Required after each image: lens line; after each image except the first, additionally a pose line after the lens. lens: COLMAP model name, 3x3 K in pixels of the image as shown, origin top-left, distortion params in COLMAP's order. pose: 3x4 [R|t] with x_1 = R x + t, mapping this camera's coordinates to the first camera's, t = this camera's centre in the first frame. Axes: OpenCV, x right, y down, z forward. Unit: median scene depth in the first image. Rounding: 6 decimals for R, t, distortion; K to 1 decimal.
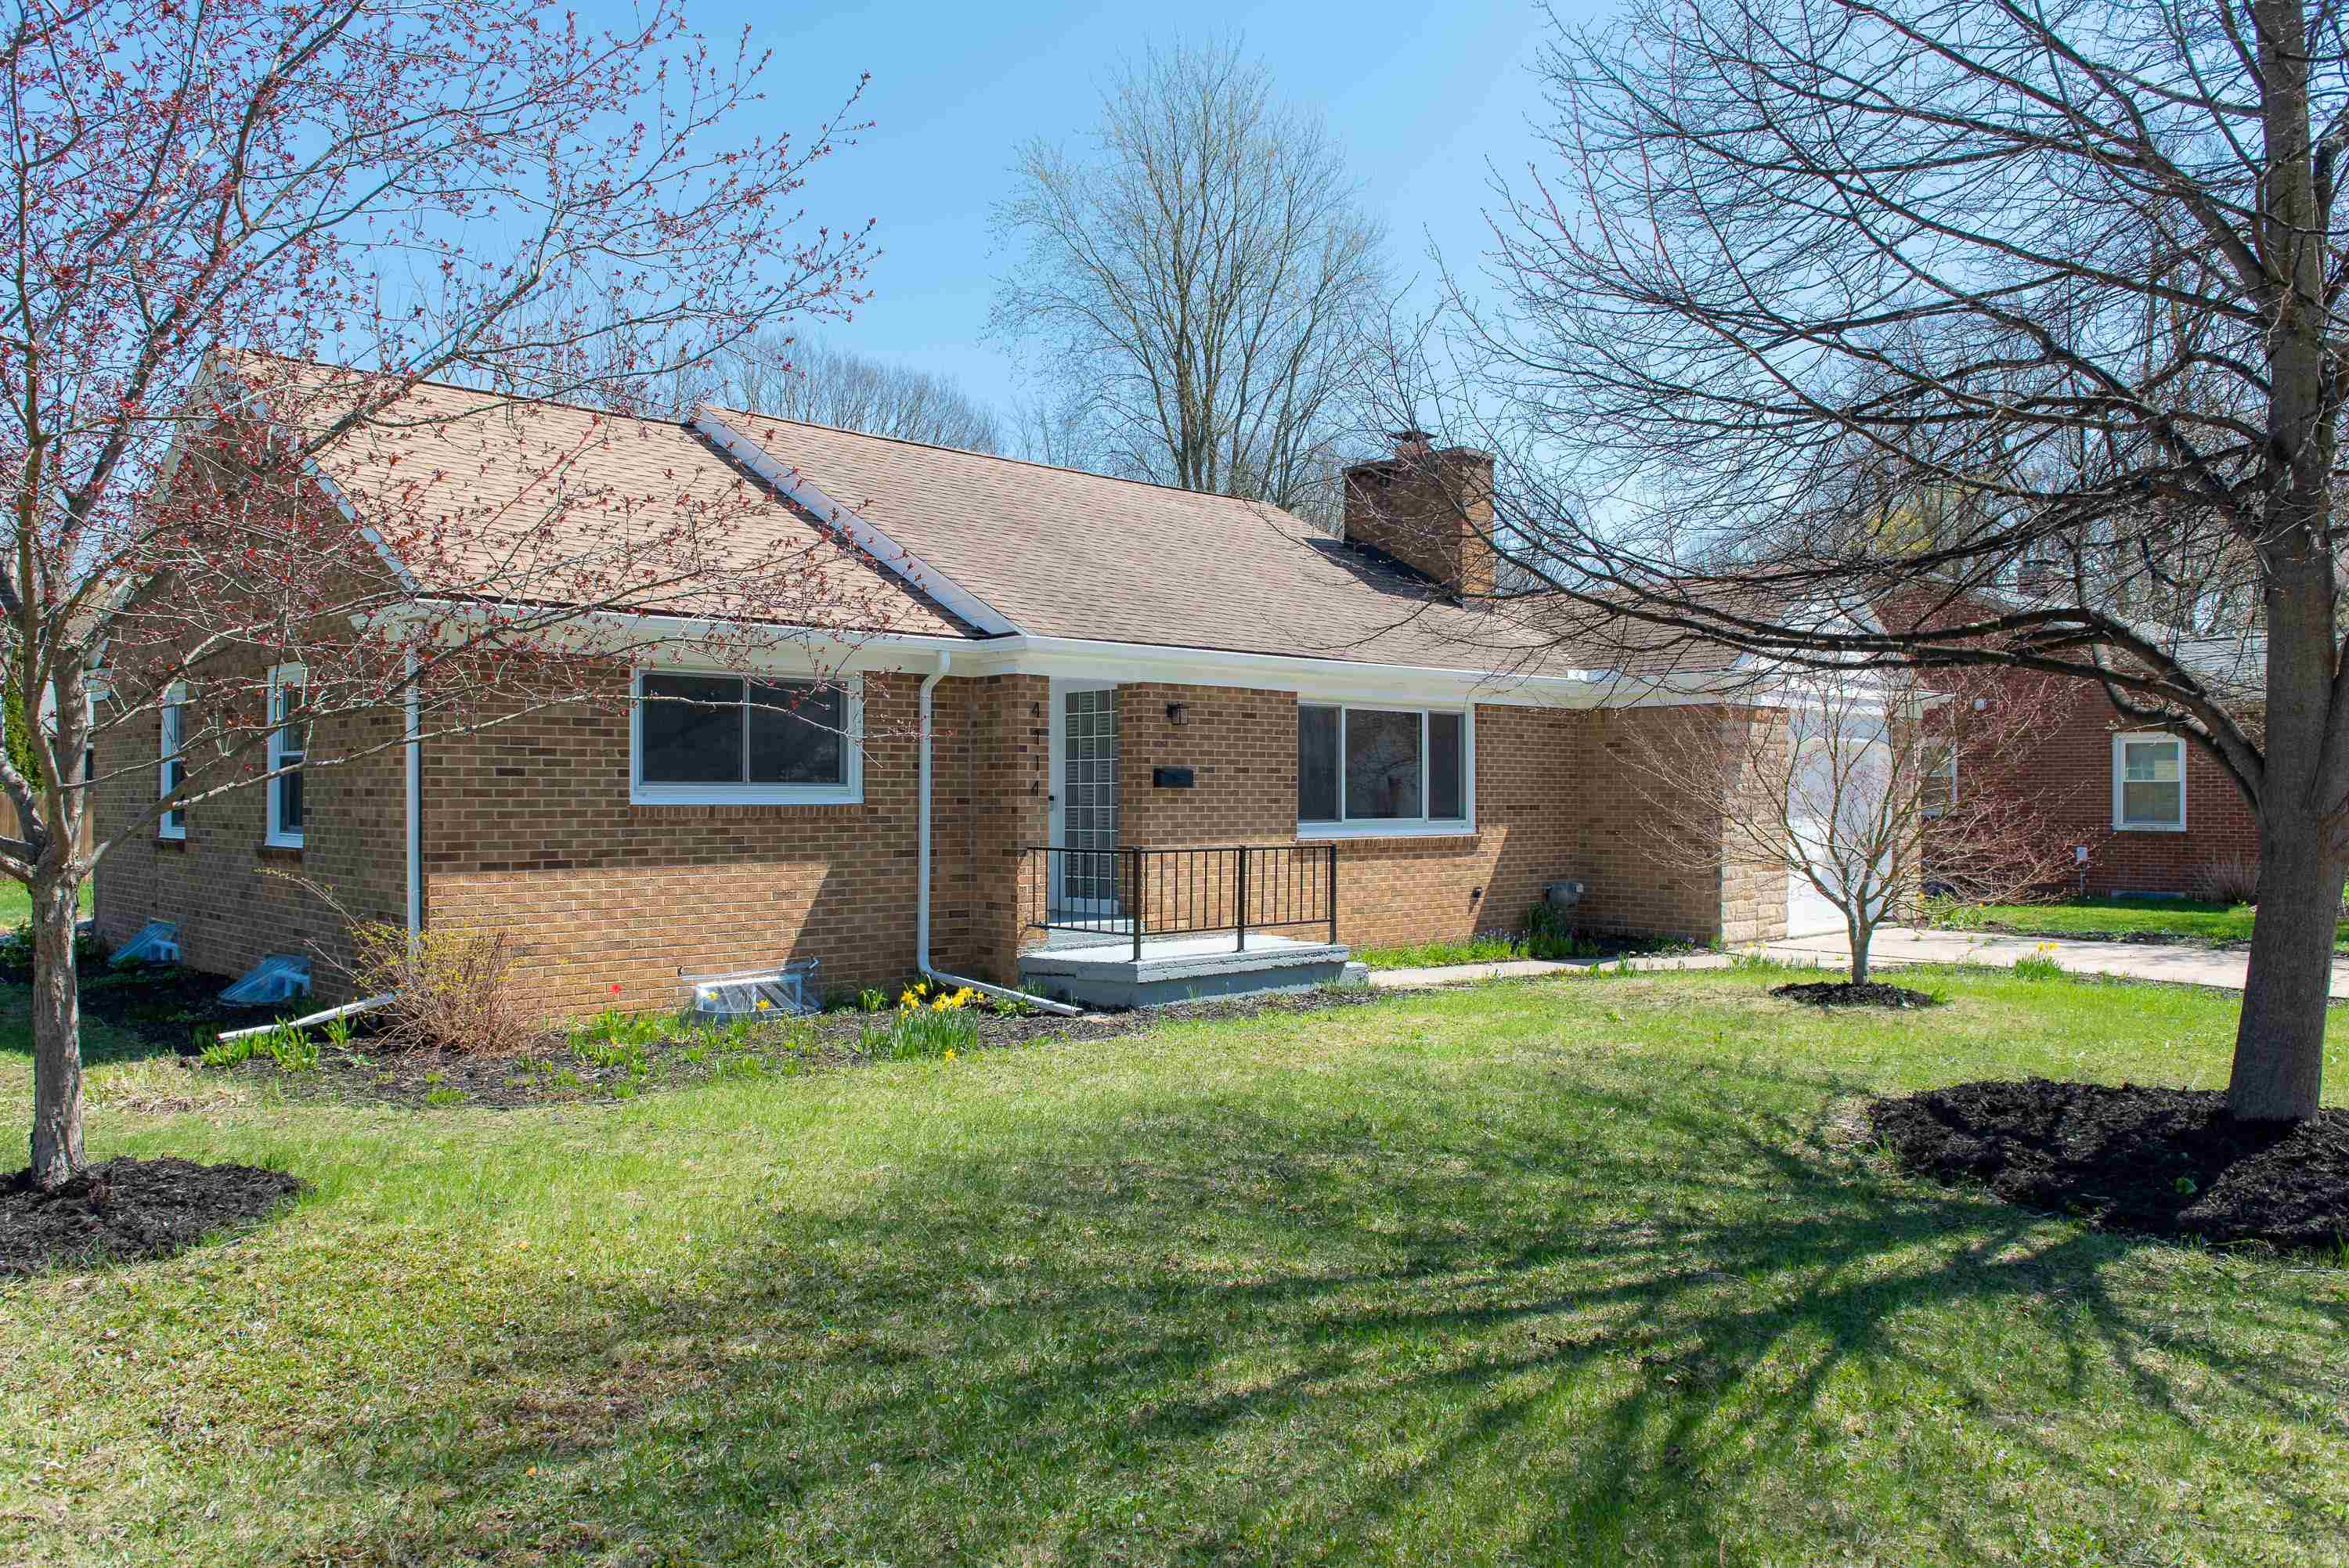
lens RADIAL K [[1670.2, 0, 1174.5], [0, 1670.2, 784.0], [0, 0, 1]] dist [-0.001196, 0.000003]
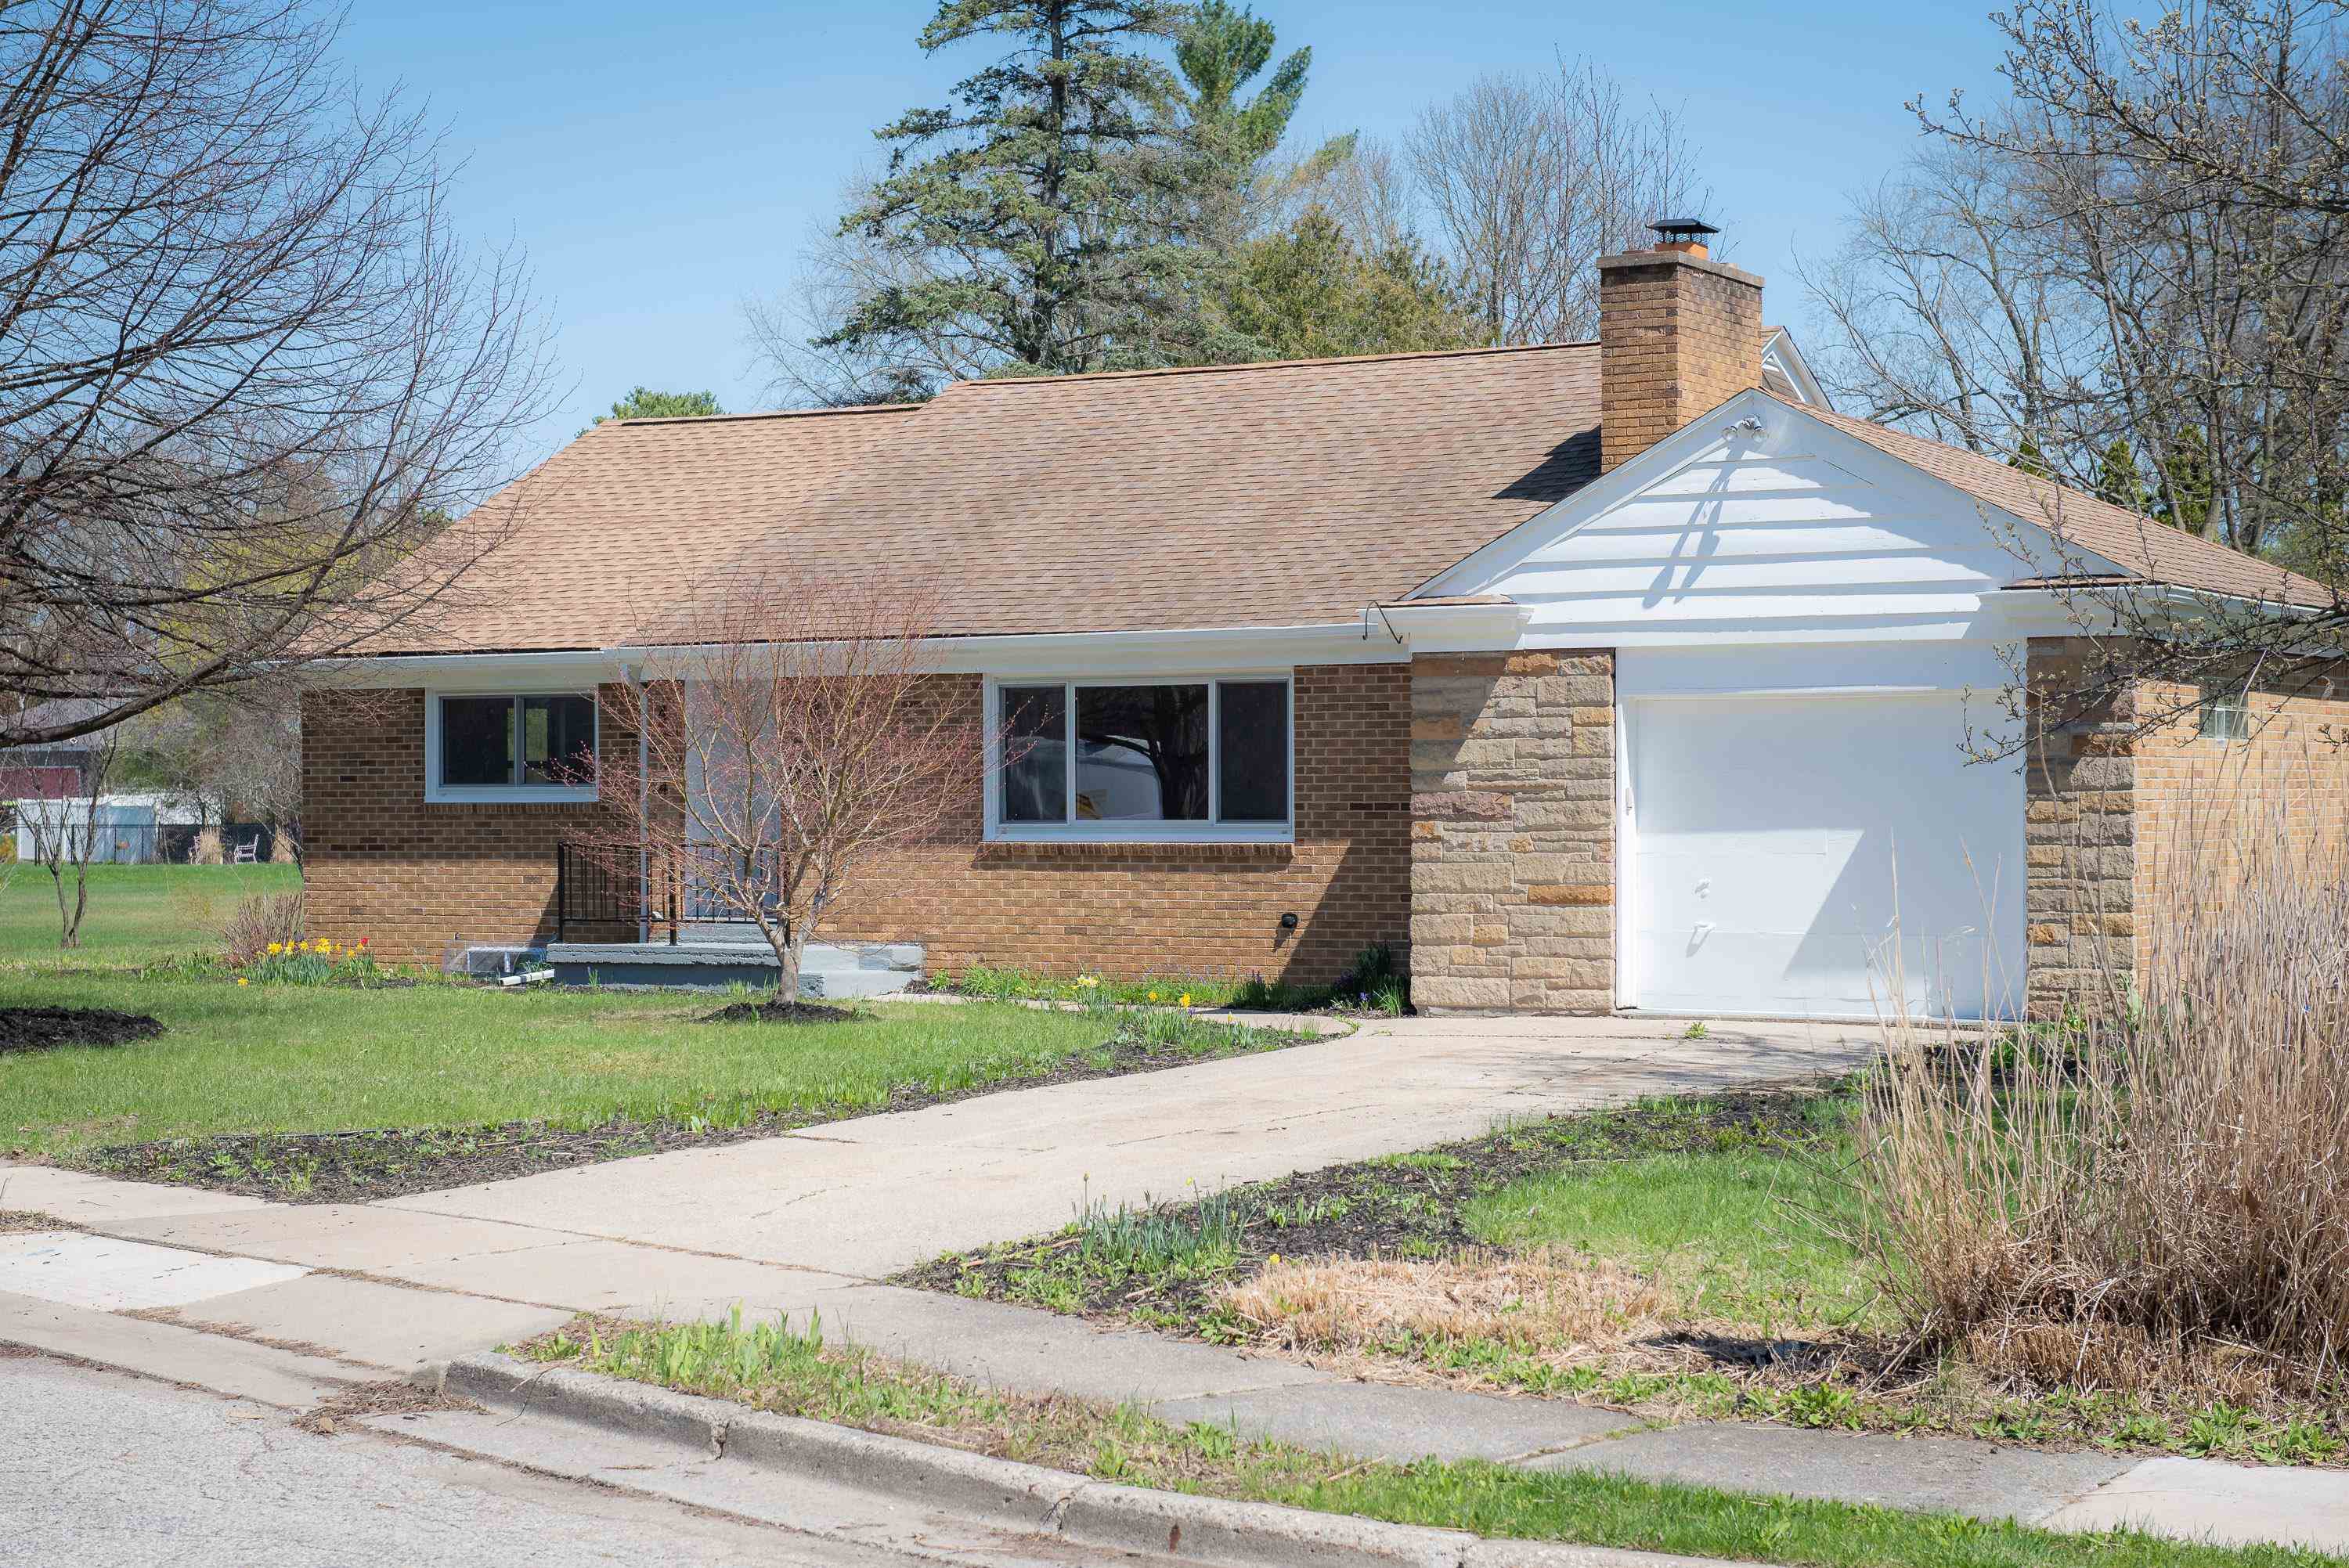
lens RADIAL K [[4116.6, 0, 1174.5], [0, 4116.6, 784.0], [0, 0, 1]] dist [0.189402, 0.002419]
pose [[0.287436, -0.004837, -0.957788, 2.491823], [0.011174, 0.999936, -0.001696, 0.008612], [0.957735, -0.010215, 0.287471, 0.553746]]
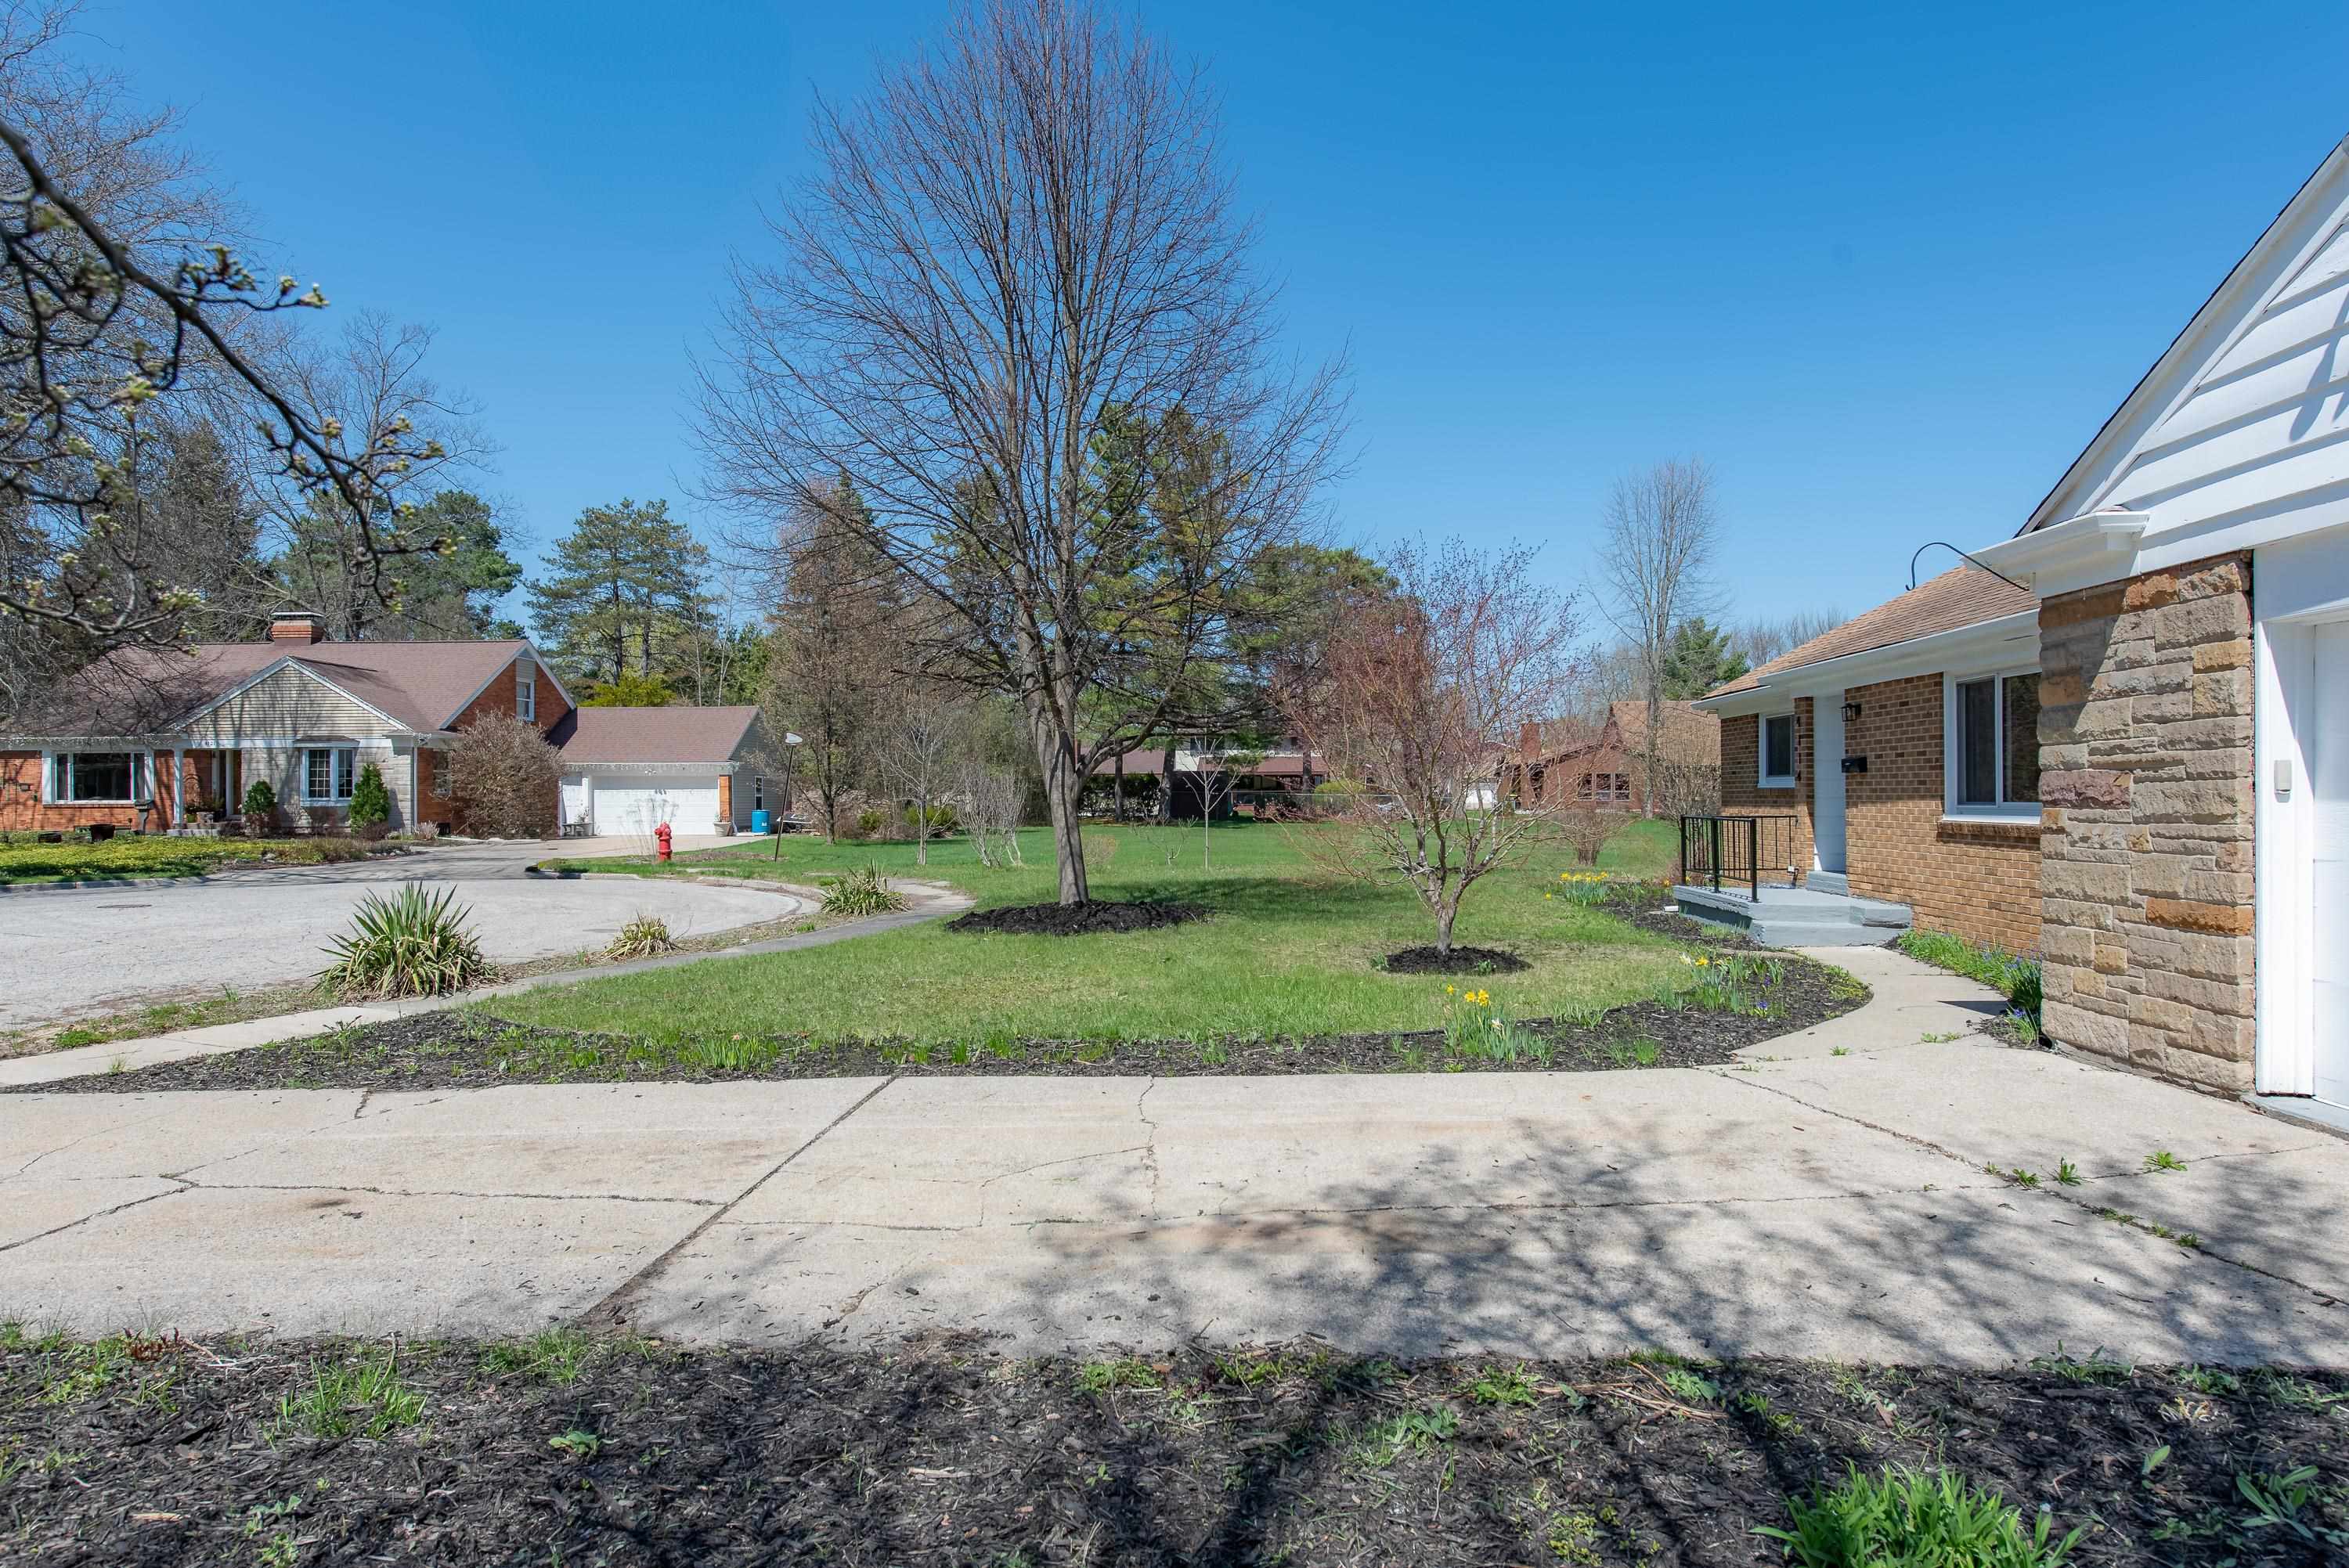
lens RADIAL K [[1356.0, 0, 1179.8], [0, 1356.0, 794.8], [0, 0, 1]] dist [0.023660, 0.000389]
pose [[-0.732333, 0.003916, -0.680935, 1.101496], [0.010915, 0.999923, -0.005988, 0.020099], [0.680859, -0.011818, -0.732319, 1.484036]]
